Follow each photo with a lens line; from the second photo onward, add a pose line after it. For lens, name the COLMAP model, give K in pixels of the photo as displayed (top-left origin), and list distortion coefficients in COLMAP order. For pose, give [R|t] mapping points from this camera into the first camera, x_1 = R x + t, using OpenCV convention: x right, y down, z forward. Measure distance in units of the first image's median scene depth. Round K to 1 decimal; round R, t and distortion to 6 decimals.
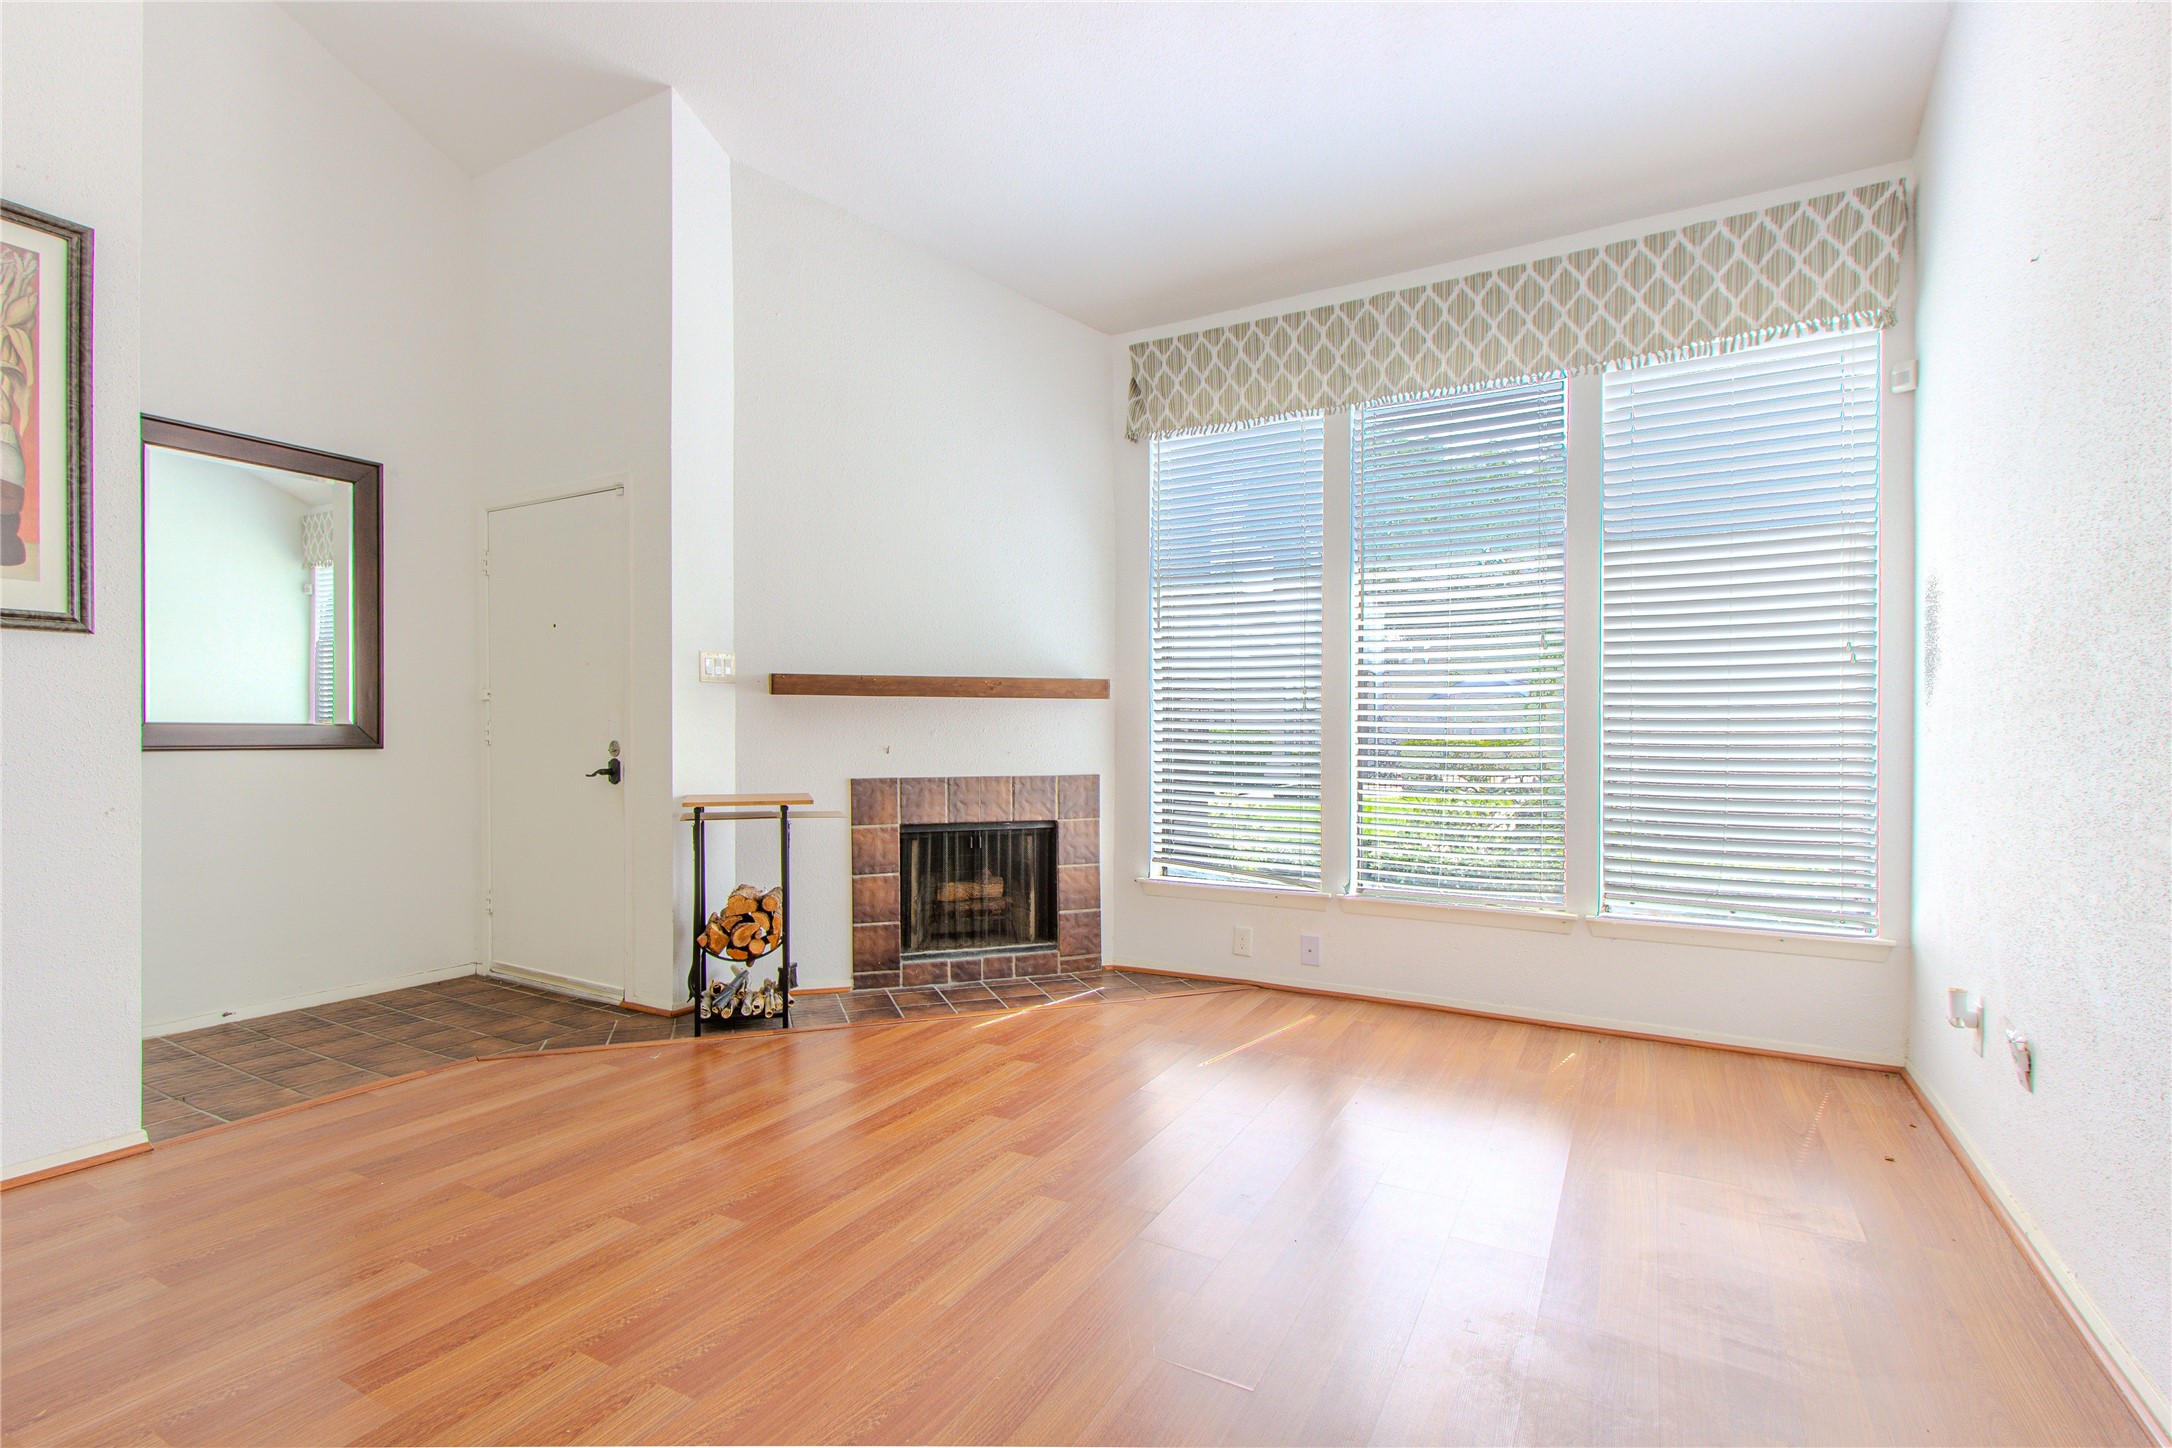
lens RADIAL K [[1005.2, 0, 1083.1], [0, 1005.2, 732.5], [0, 0, 1]] dist [0.010484, -0.004448]
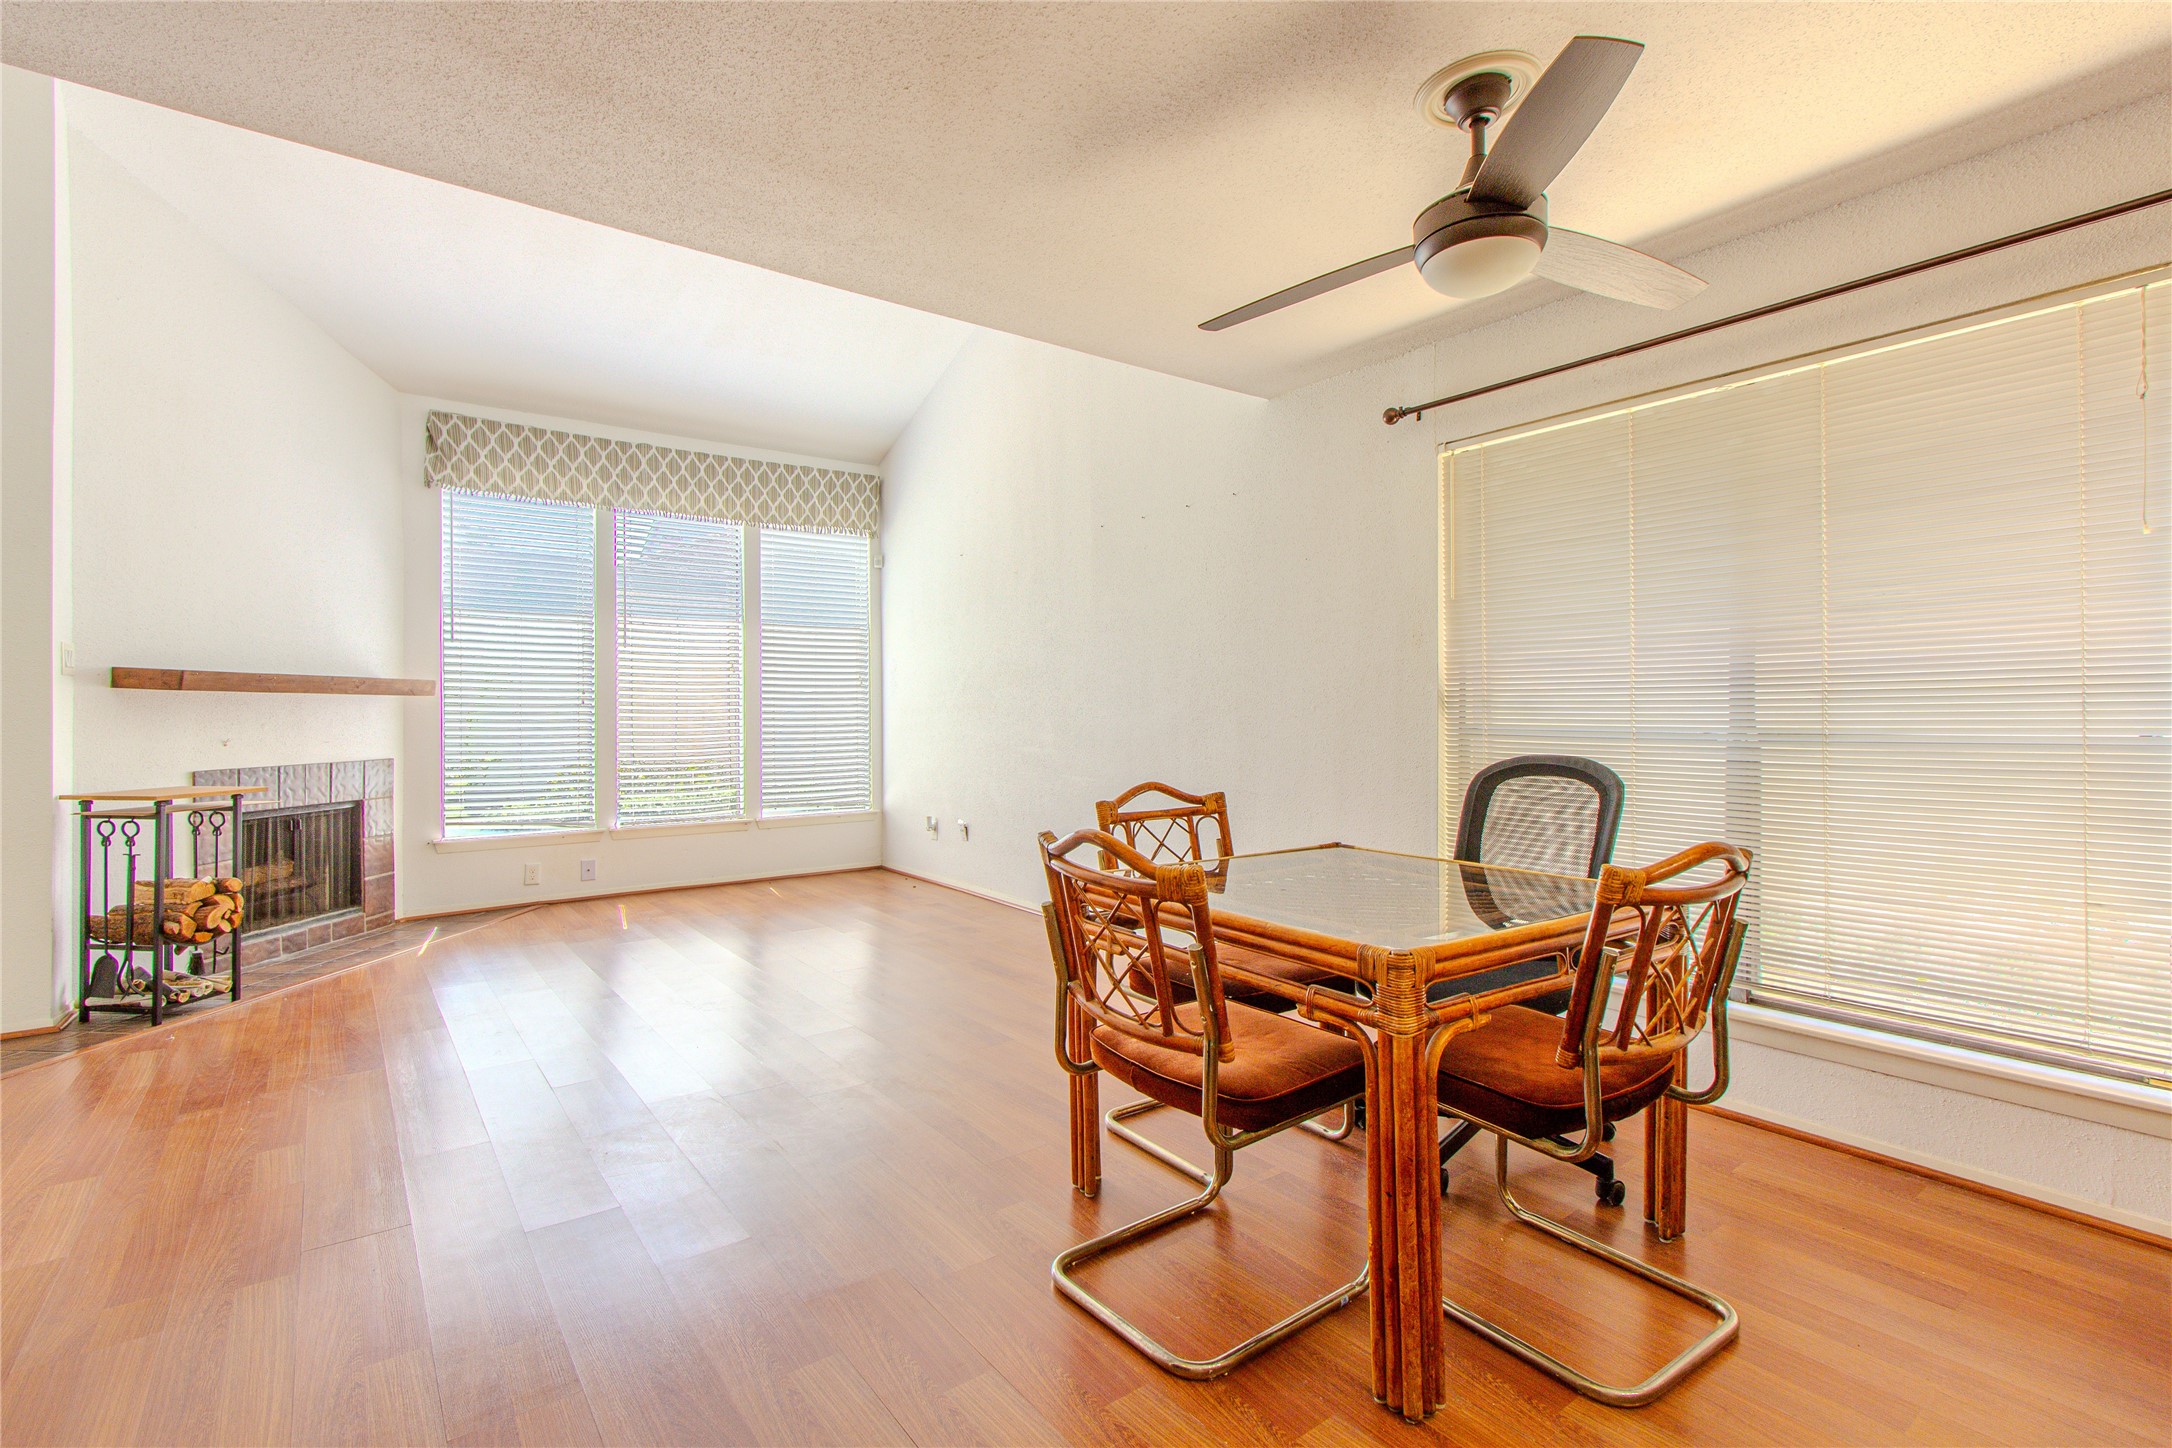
lens RADIAL K [[1005.2, 0, 1082.1], [0, 1005.2, 713.1], [0, 0, 1]] dist [0.010484, -0.004448]
pose [[0.391481, -0.004372, 0.920176, -0.851642], [0.007541, 0.999970, 0.001543, -0.008889], [-0.920155, 0.006335, 0.391503, -0.239849]]
